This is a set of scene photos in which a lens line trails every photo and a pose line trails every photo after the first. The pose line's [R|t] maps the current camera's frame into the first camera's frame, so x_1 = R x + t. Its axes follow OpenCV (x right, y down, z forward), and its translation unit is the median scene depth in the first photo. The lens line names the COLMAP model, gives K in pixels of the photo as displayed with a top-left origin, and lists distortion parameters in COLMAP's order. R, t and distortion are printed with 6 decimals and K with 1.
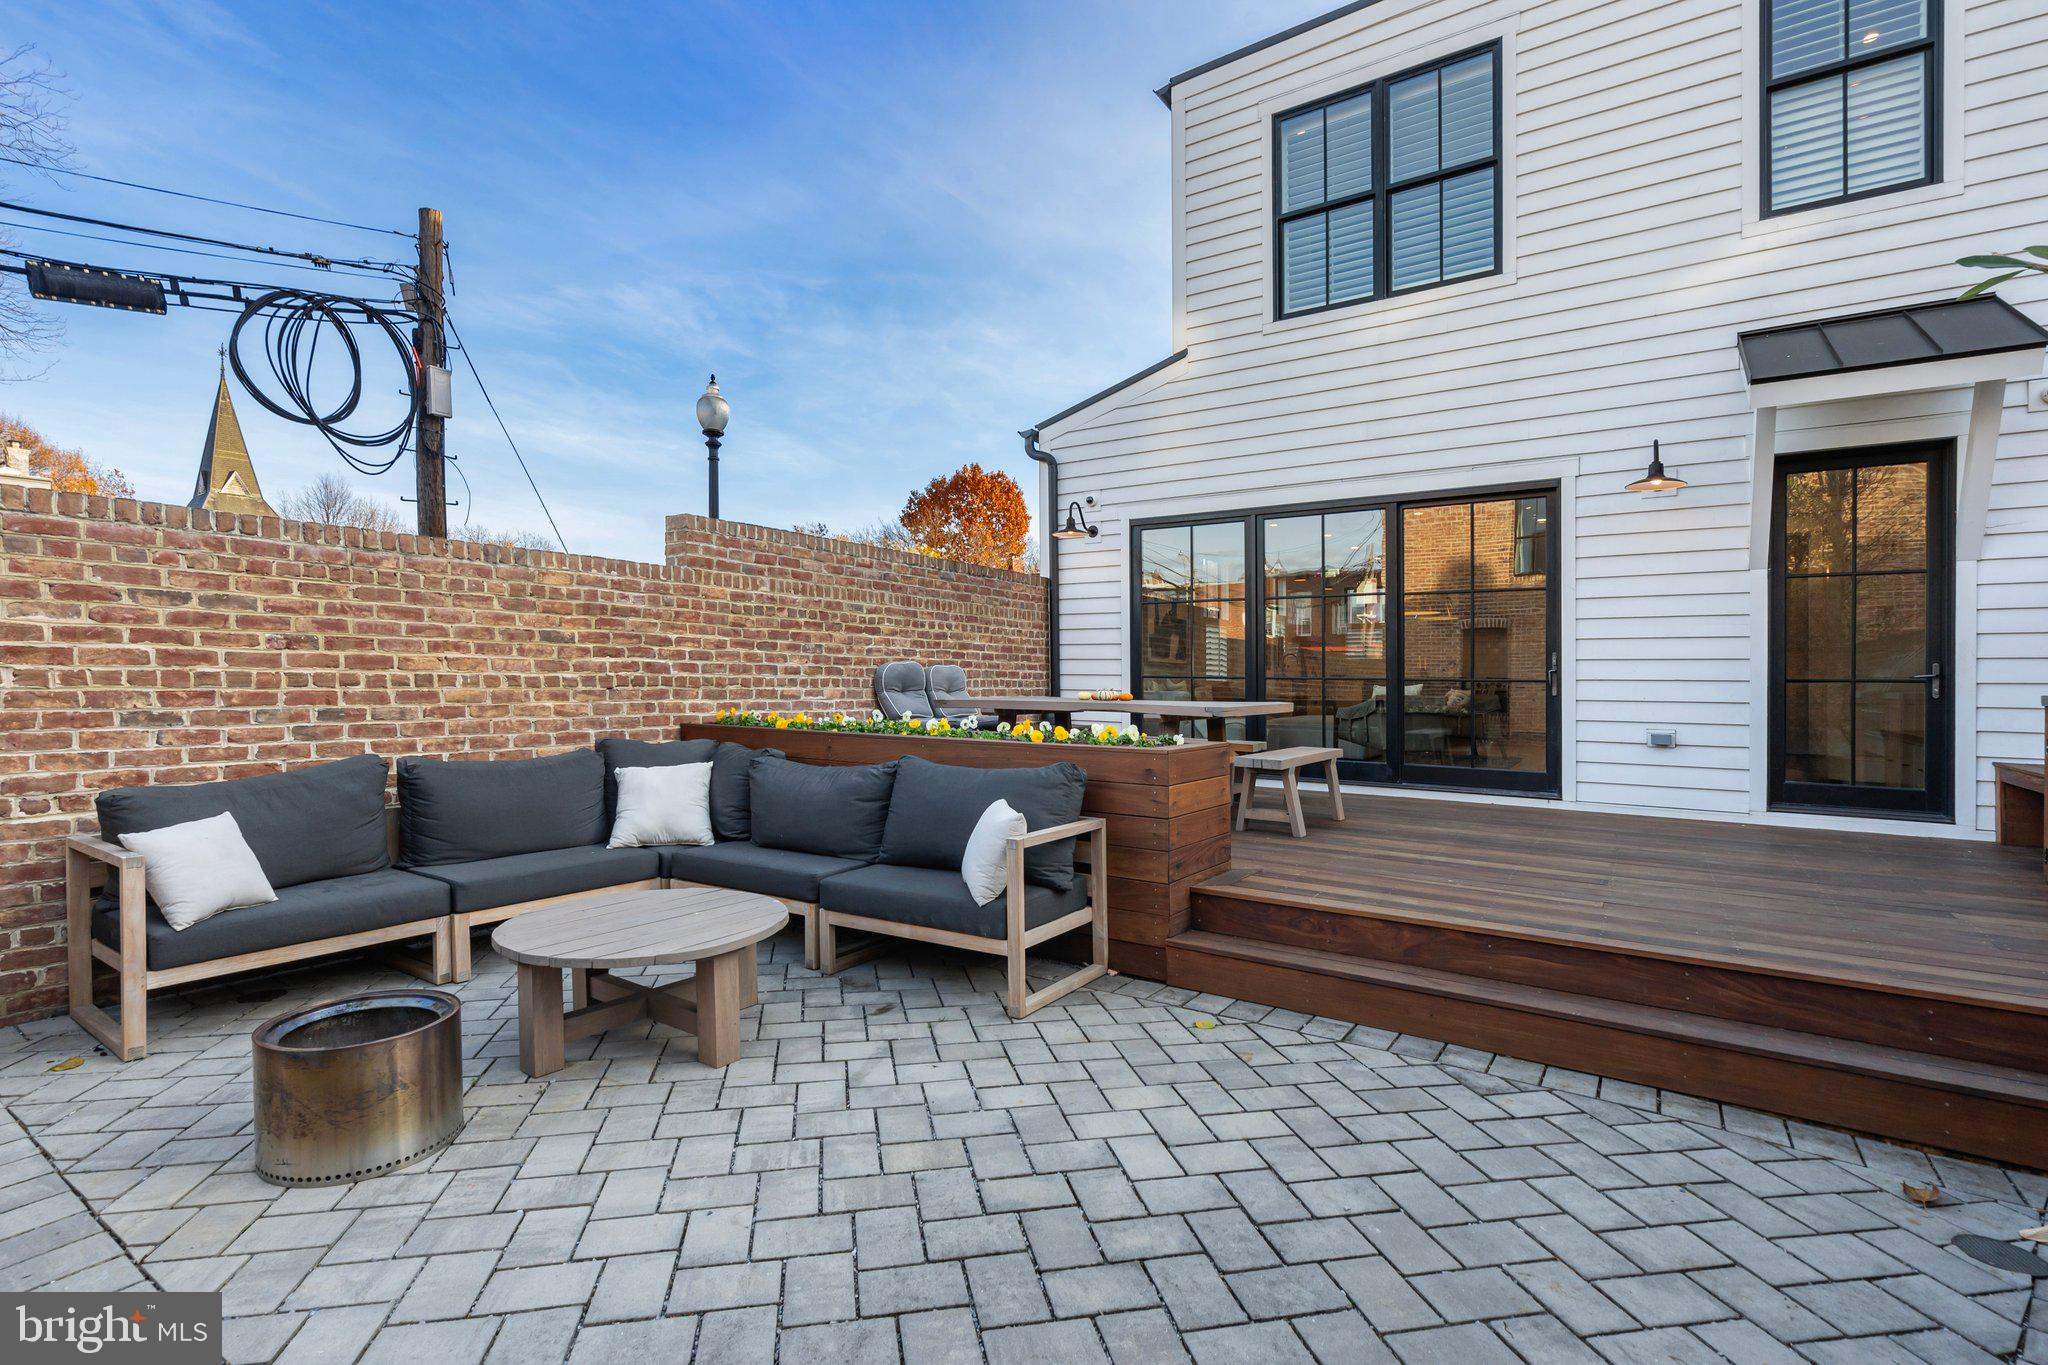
lens RADIAL K [[945.6, 0, 1003.9], [0, 945.6, 738.1], [0, 0, 1]] dist [-0.021347, 0.012922]
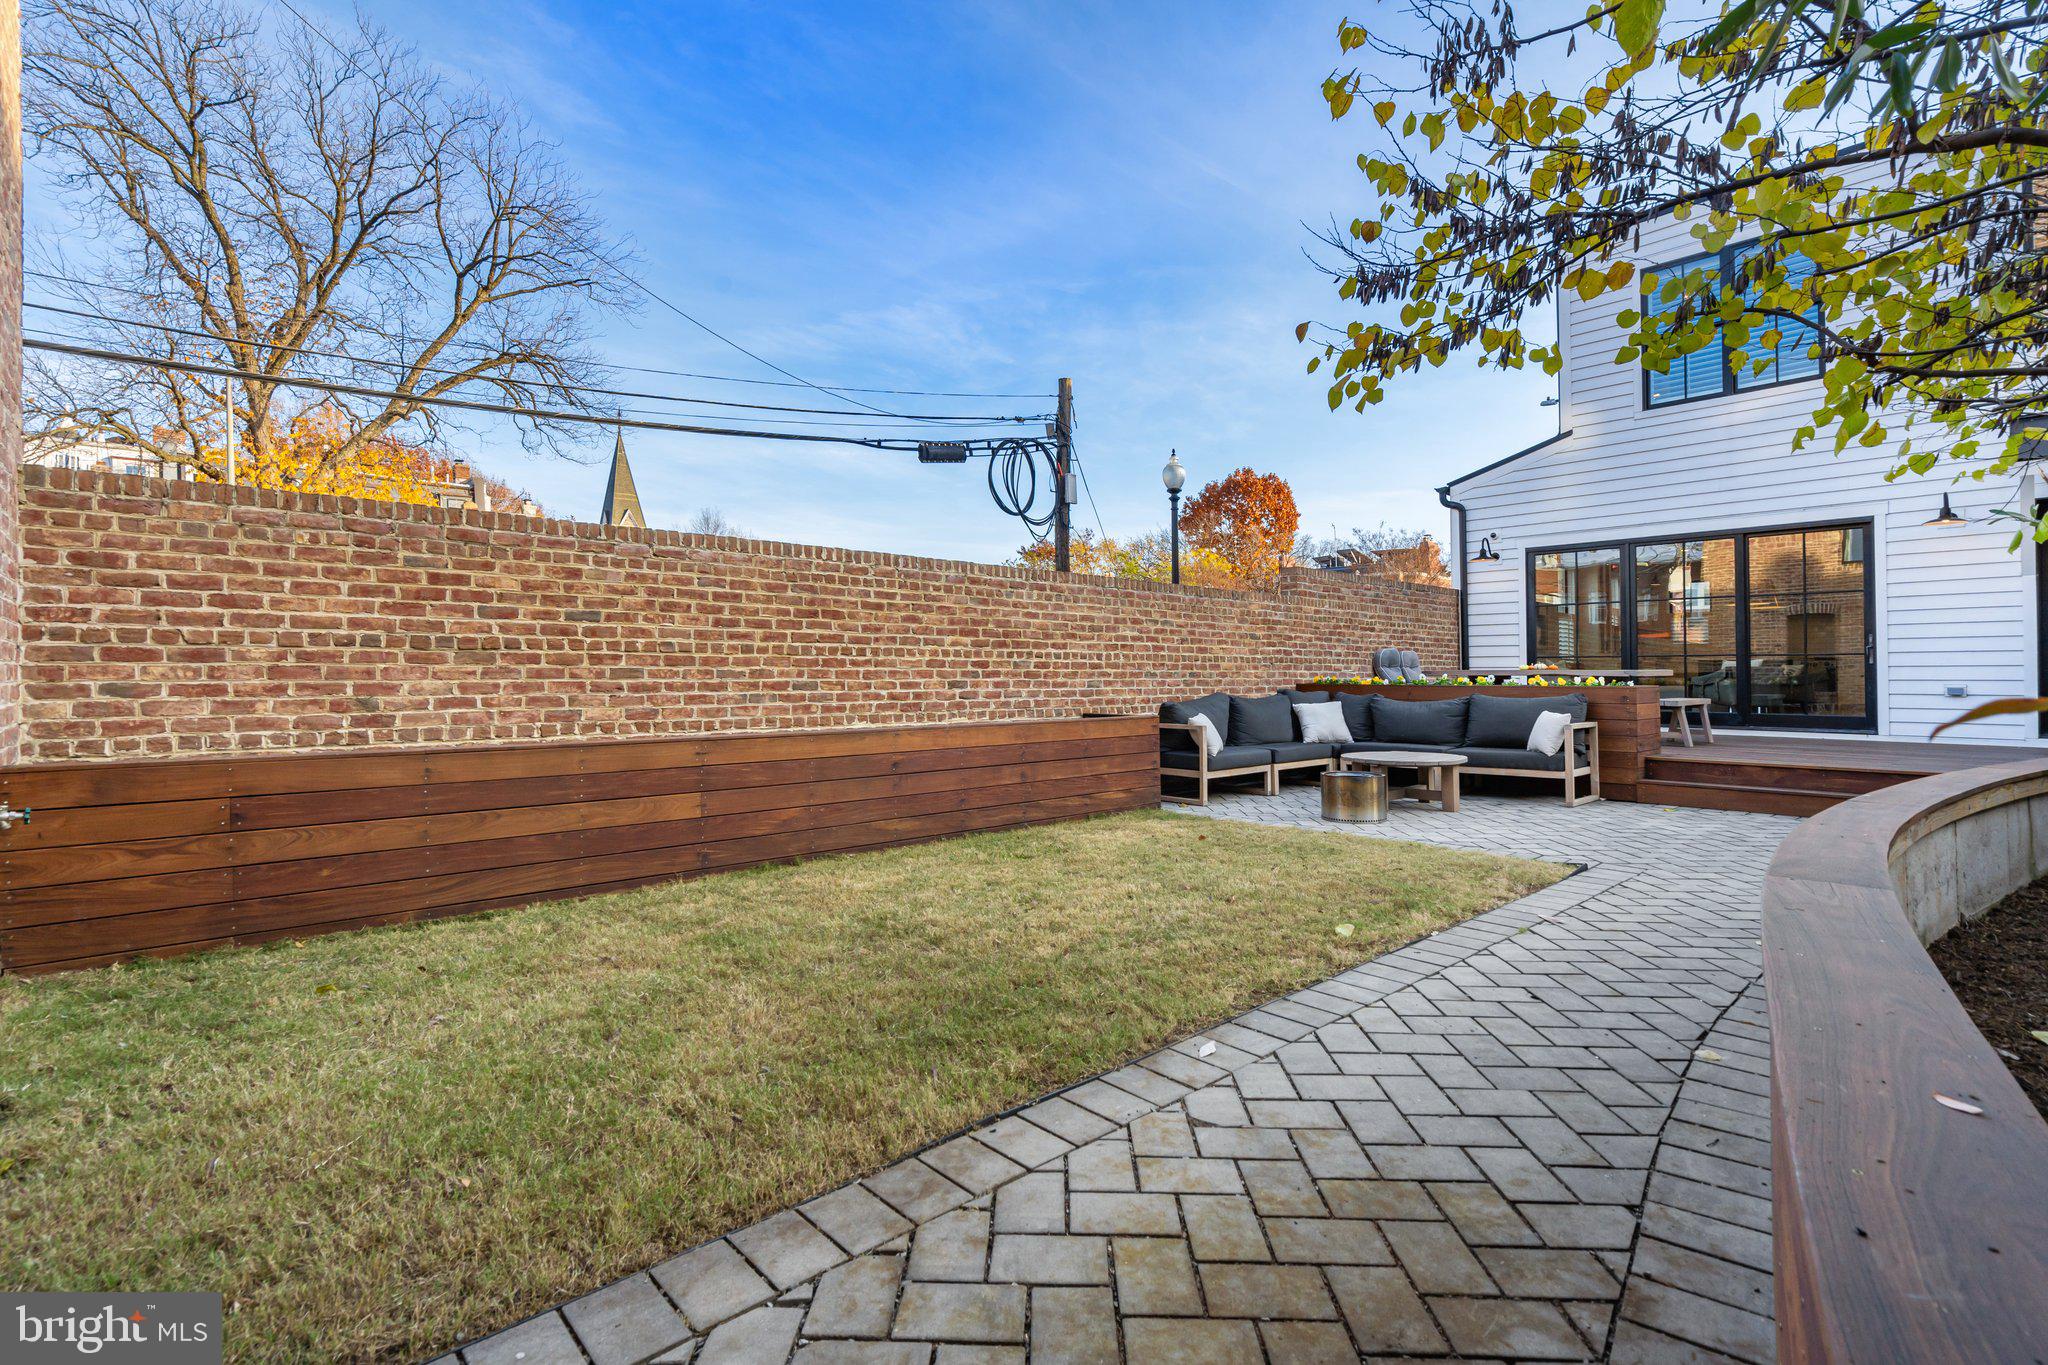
lens RADIAL K [[950.0, 0, 1022.6], [0, 950.0, 713.8], [0, 0, 1]] dist [-0.001195, 0.000021]
pose [[0.976054, -0.002540, -0.217512, -0.439825], [-0.002199, 0.999765, -0.021546, 0.078454], [0.217516, 0.021509, 0.975820, -0.836624]]
